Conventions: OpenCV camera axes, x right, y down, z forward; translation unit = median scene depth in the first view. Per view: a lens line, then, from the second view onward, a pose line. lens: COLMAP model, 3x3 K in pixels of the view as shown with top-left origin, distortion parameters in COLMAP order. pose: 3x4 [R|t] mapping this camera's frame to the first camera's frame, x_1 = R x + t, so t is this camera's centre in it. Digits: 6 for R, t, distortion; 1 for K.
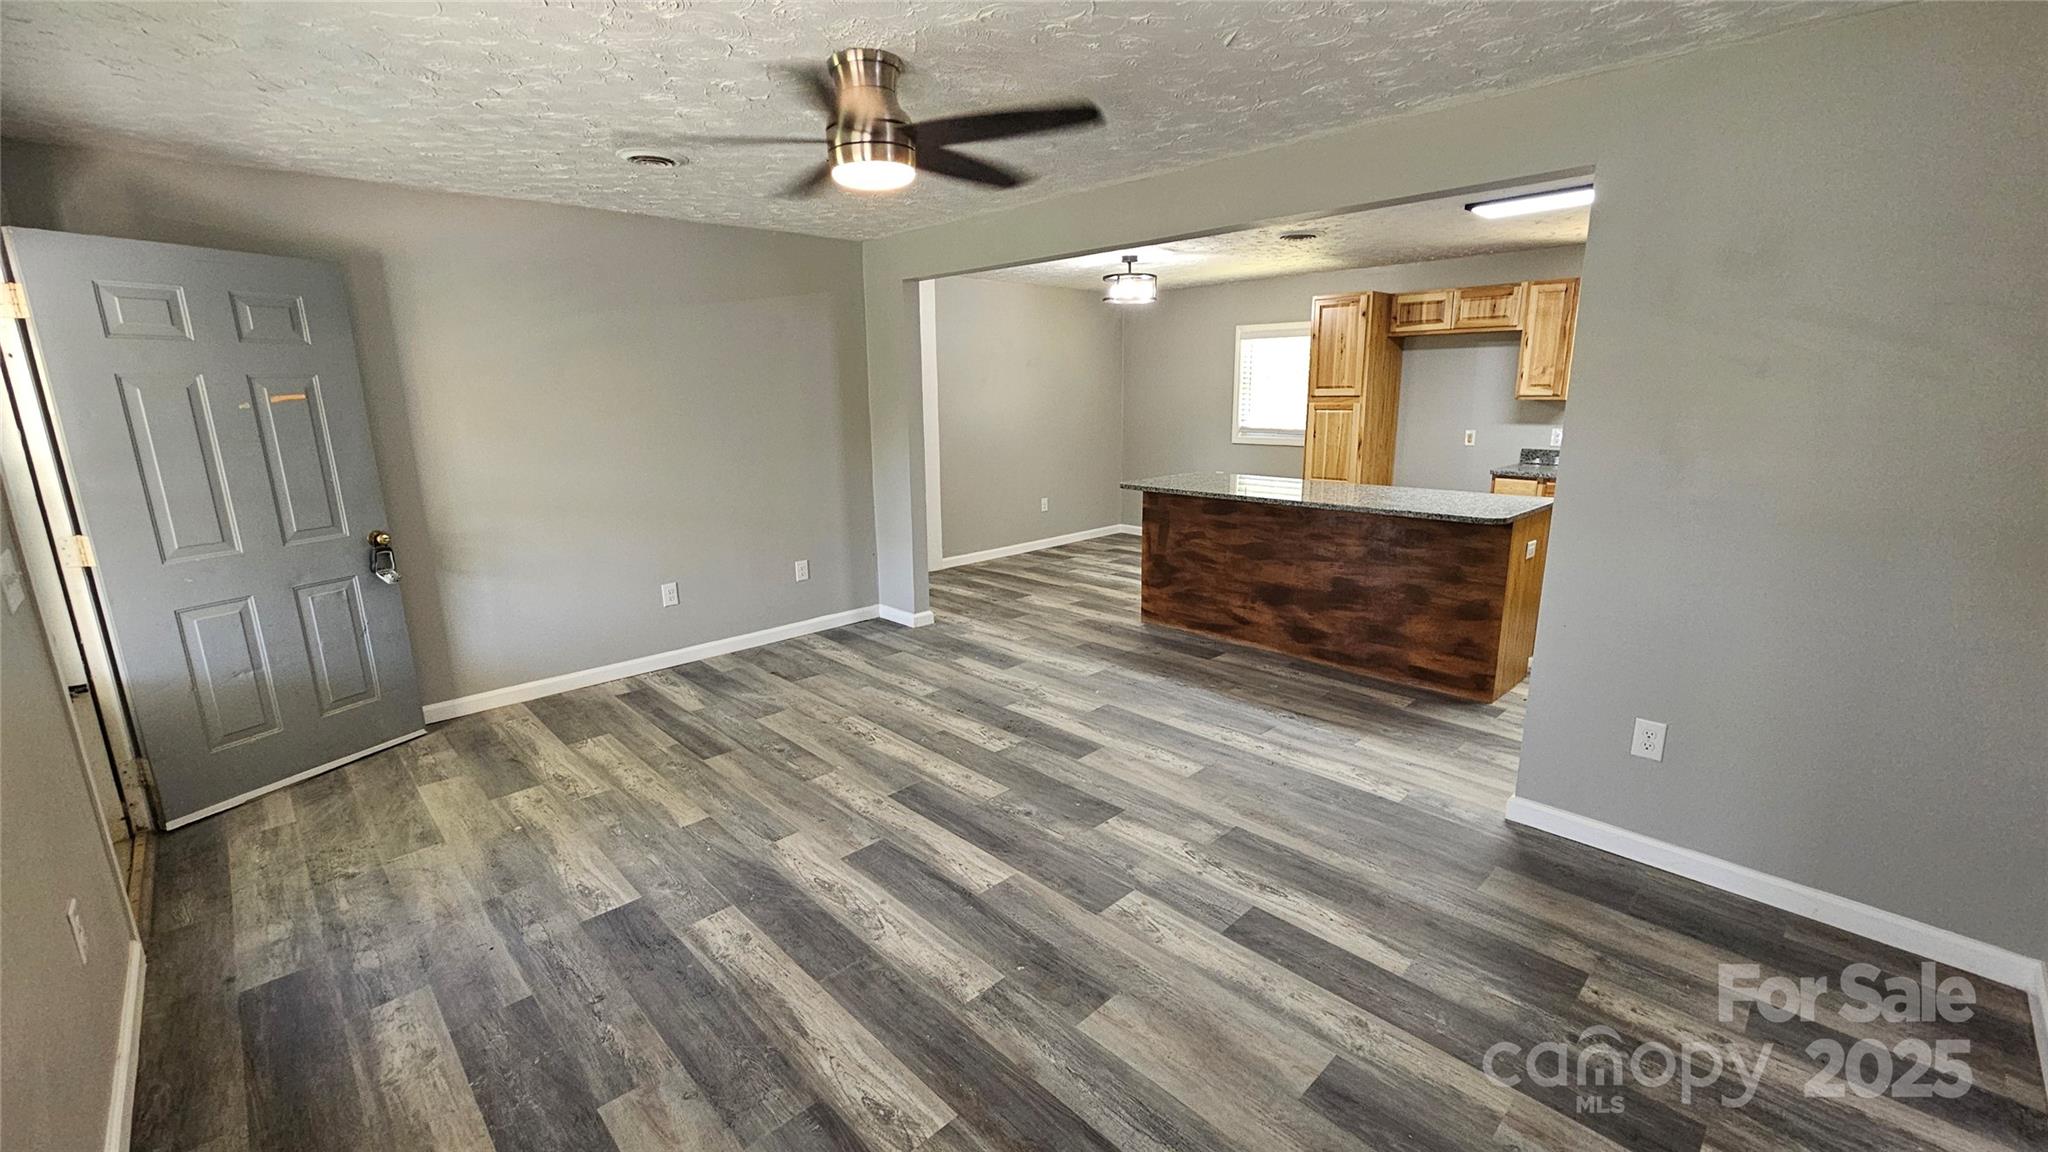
lens RADIAL K [[827.3, 0, 1032.7], [0, 827.3, 581.2], [0, 0, 1]] dist [0.002078, 0.000171]
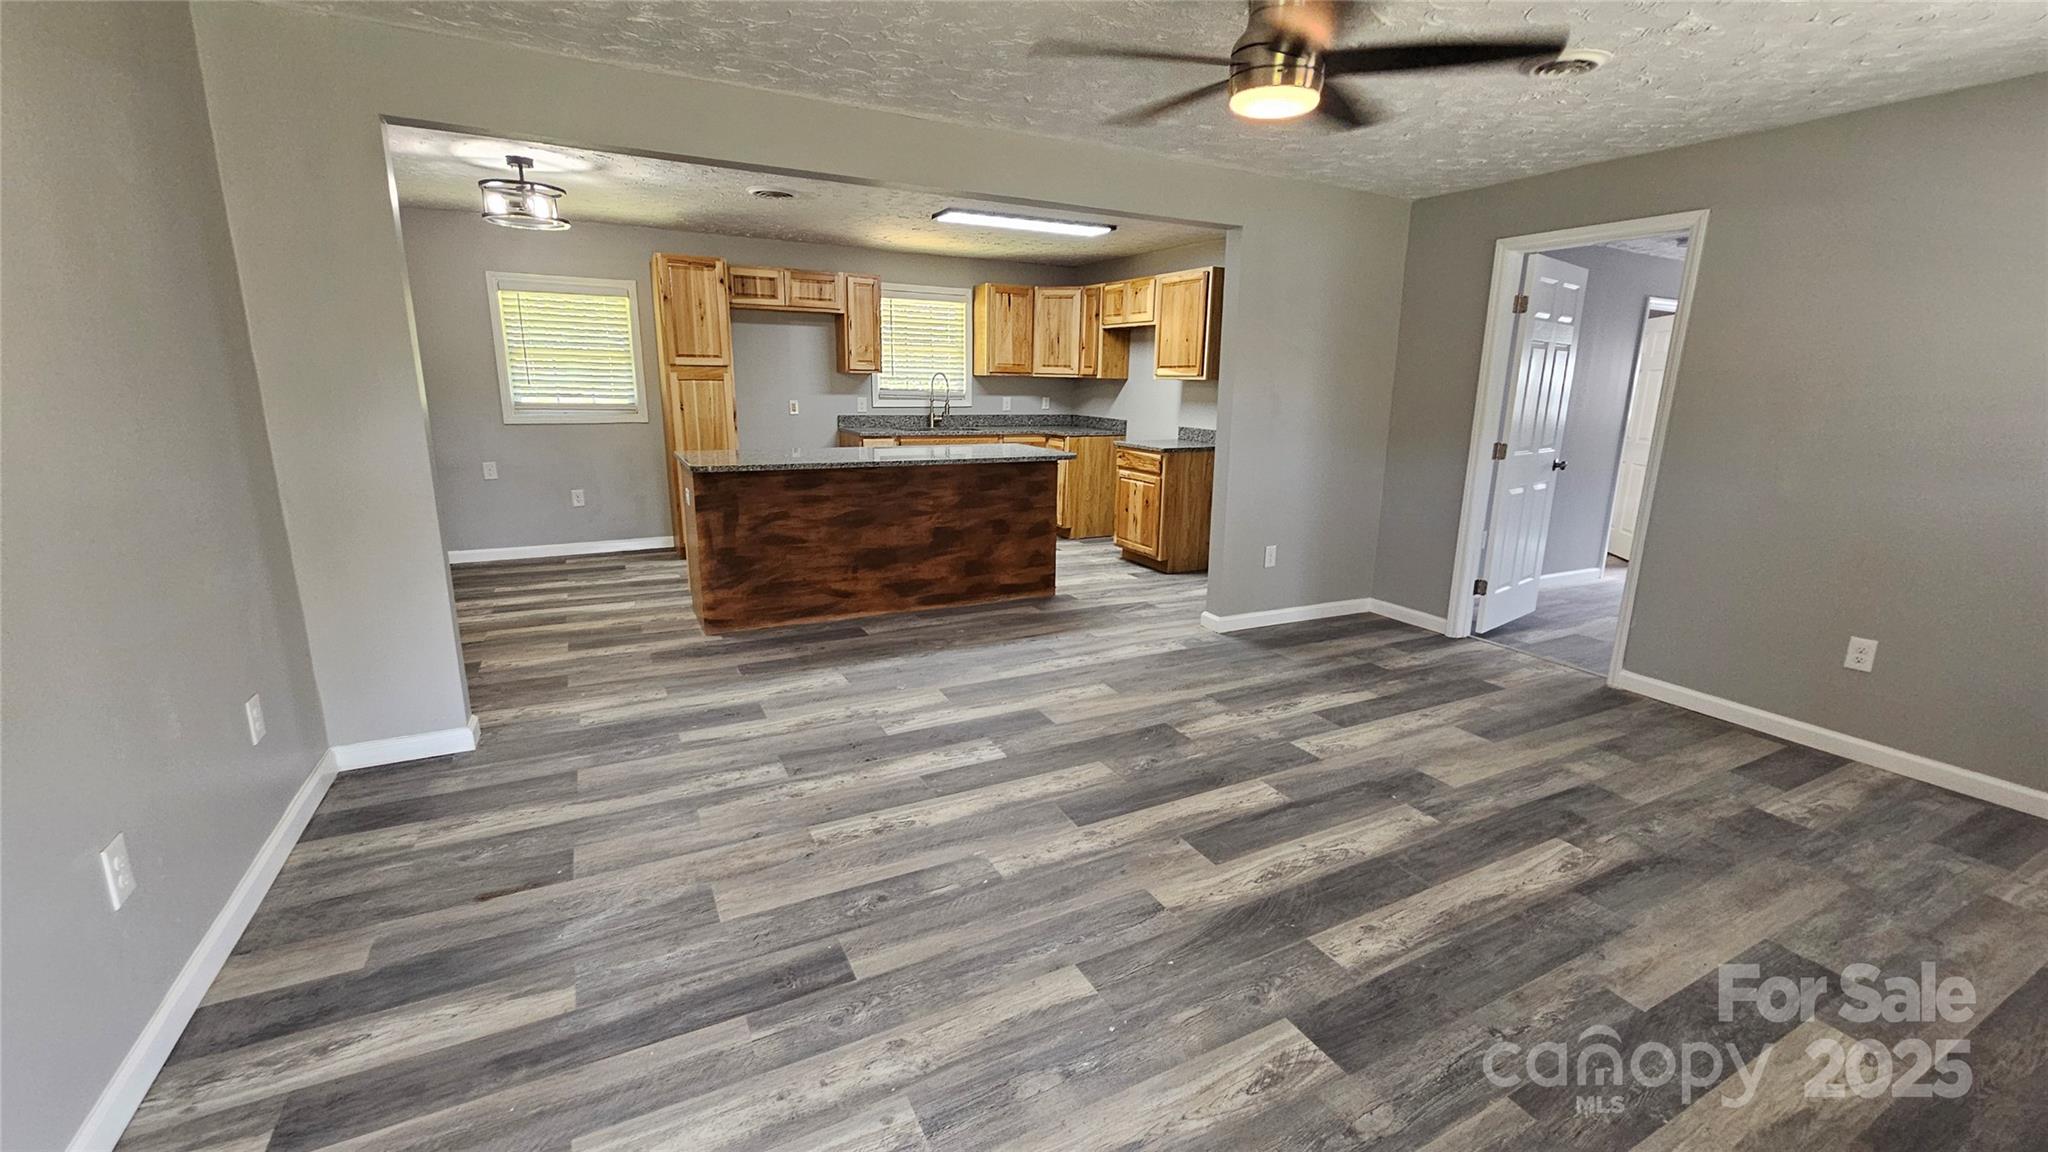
lens RADIAL K [[841.2, 0, 1035.0], [0, 841.2, 575.0], [0, 0, 1]] dist [0.000739, -0.000049]
pose [[0.283920, -0.199925, 0.937774, -0.625725], [0.197195, 0.969290, 0.146941, -0.077682], [-0.938351, 0.143205, 0.314625, 0.503233]]
